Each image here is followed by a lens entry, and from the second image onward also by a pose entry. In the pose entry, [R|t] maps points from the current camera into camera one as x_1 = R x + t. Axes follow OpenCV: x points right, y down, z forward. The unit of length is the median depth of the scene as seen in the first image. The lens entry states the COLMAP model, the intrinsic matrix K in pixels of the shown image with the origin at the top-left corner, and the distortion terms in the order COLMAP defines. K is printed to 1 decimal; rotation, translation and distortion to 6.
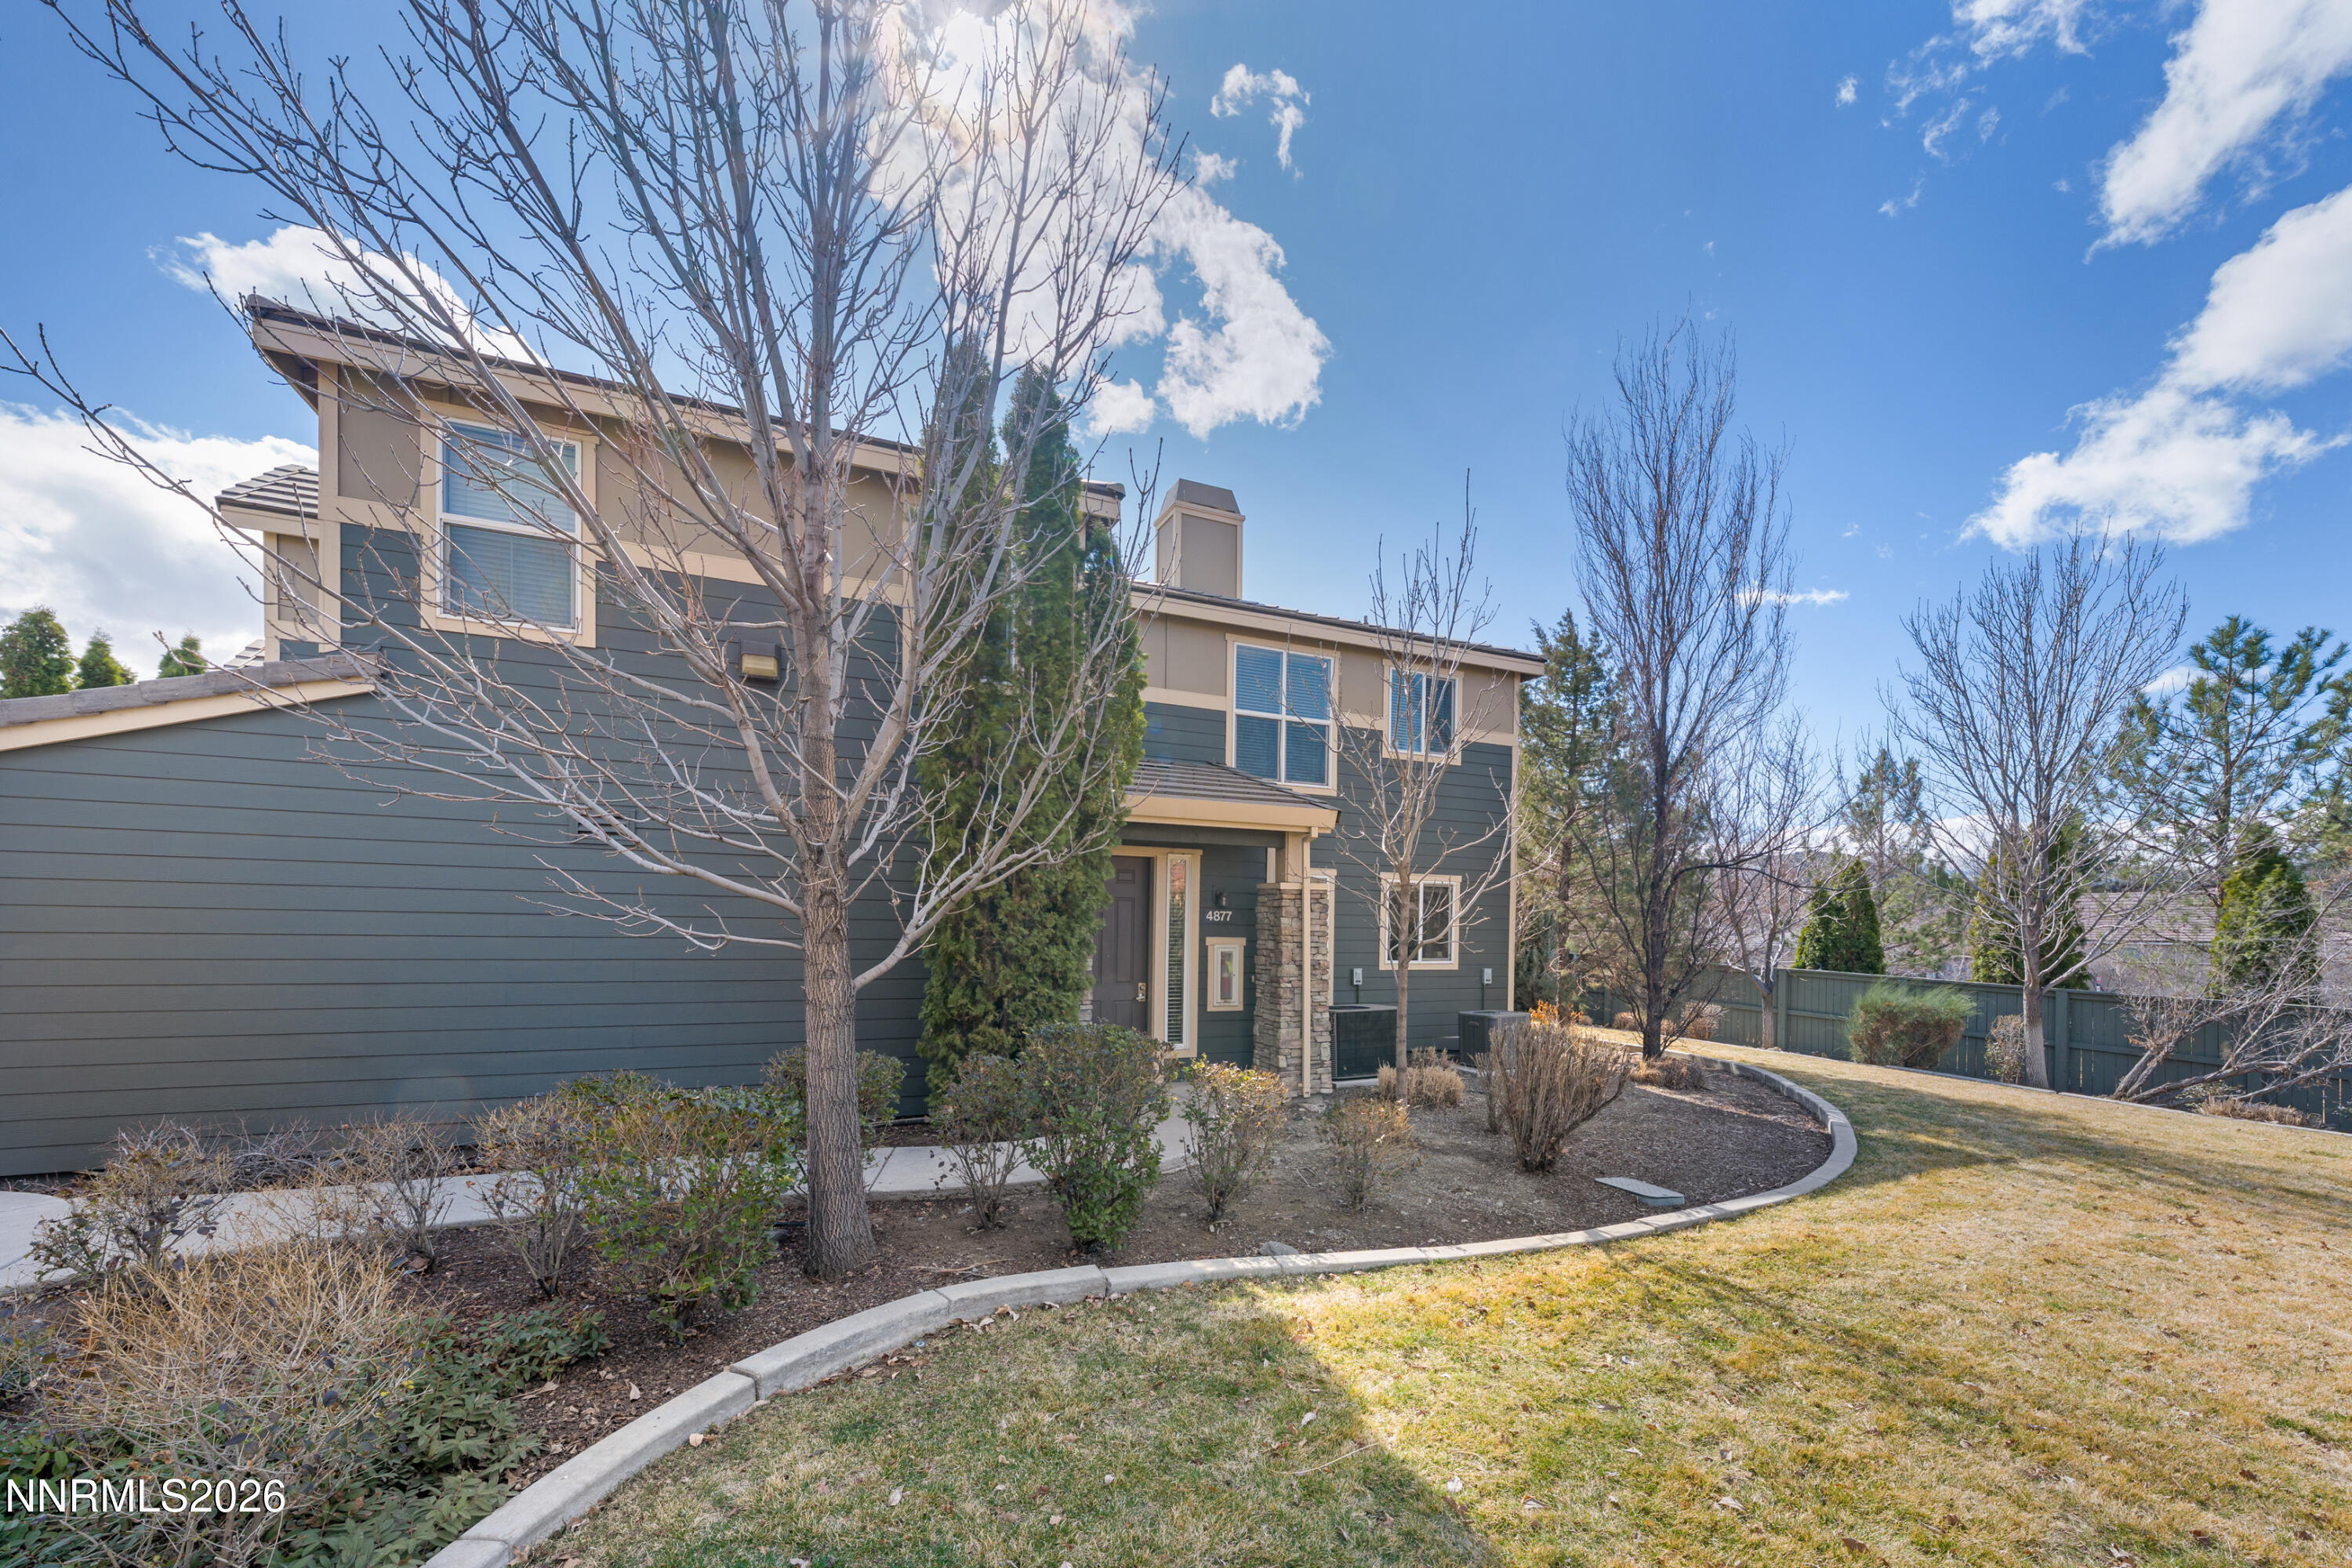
lens RADIAL K [[761.6, 0, 1206.4], [0, 761.6, 794.5], [0, 0, 1]] dist [-0.001612, 0.000414]
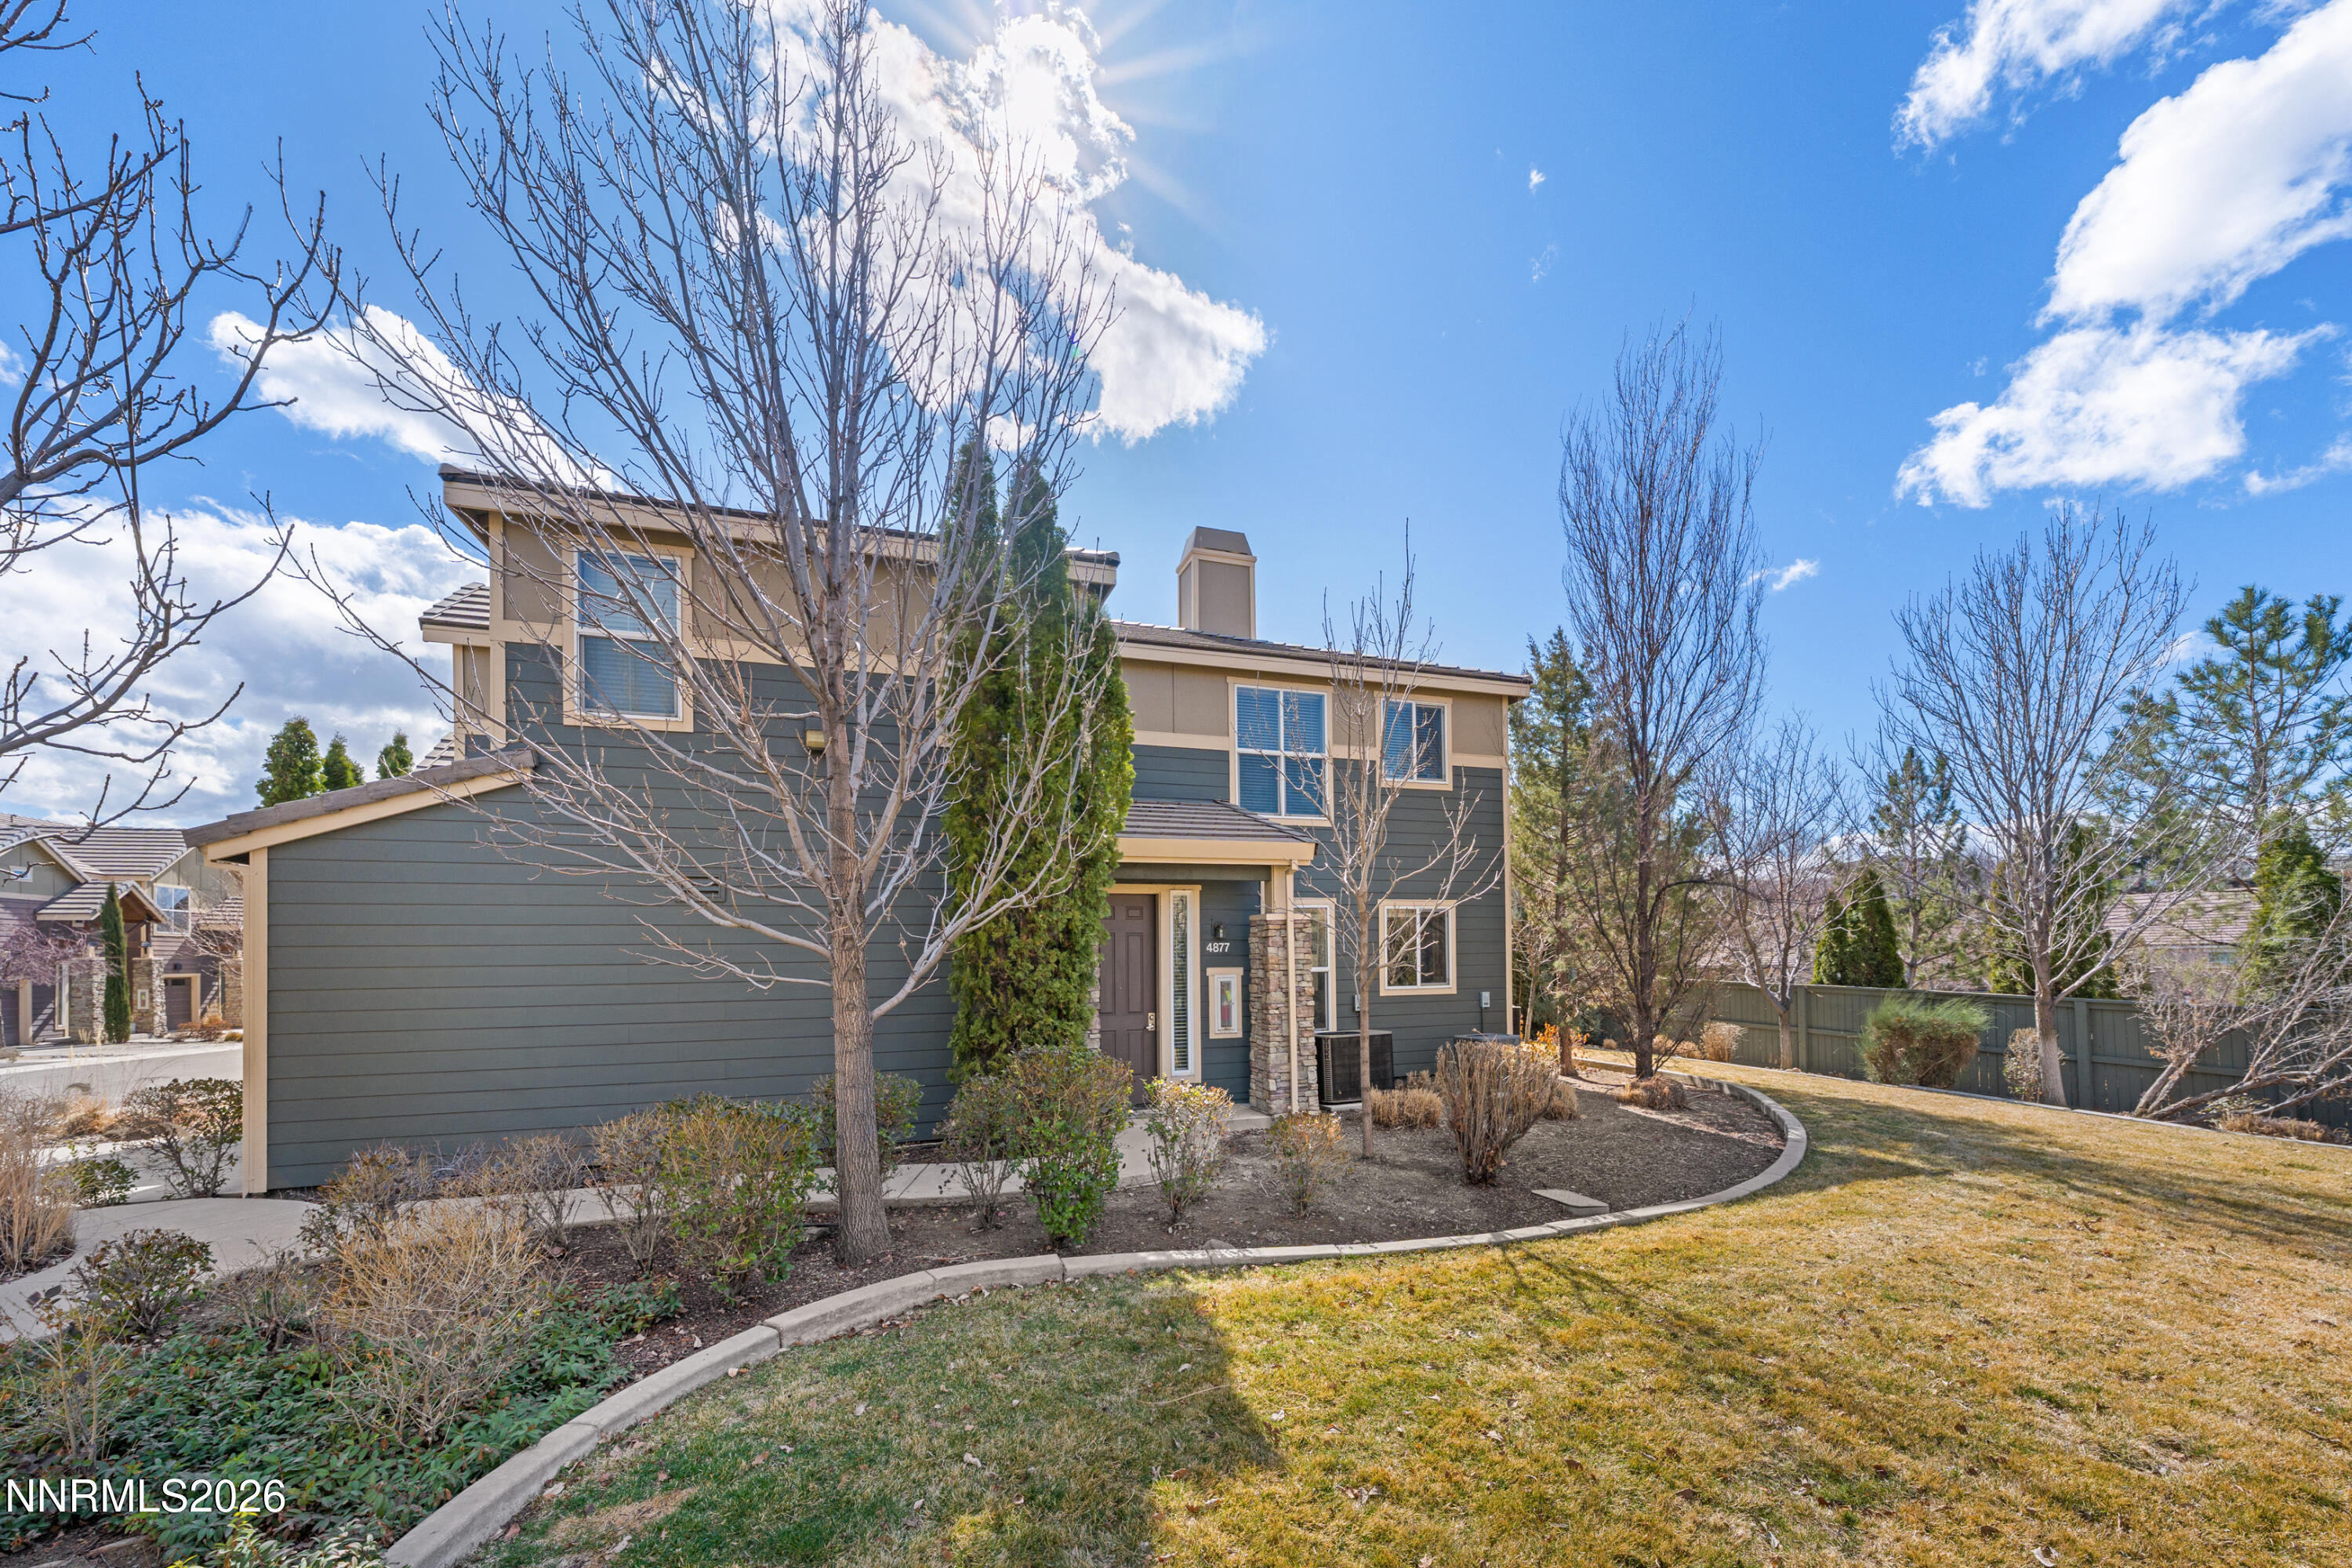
lens RADIAL K [[792.0, 0, 1176.0], [0, 792.0, 784.0], [0, 0, 1]] dist [0.001609, 0.000048]
pose [[0.986187, -0.063096, -0.153145, 0.197940], [0.055588, 0.997055, -0.052824, -0.016771], [0.156027, 0.043581, 0.986791, -0.146266]]
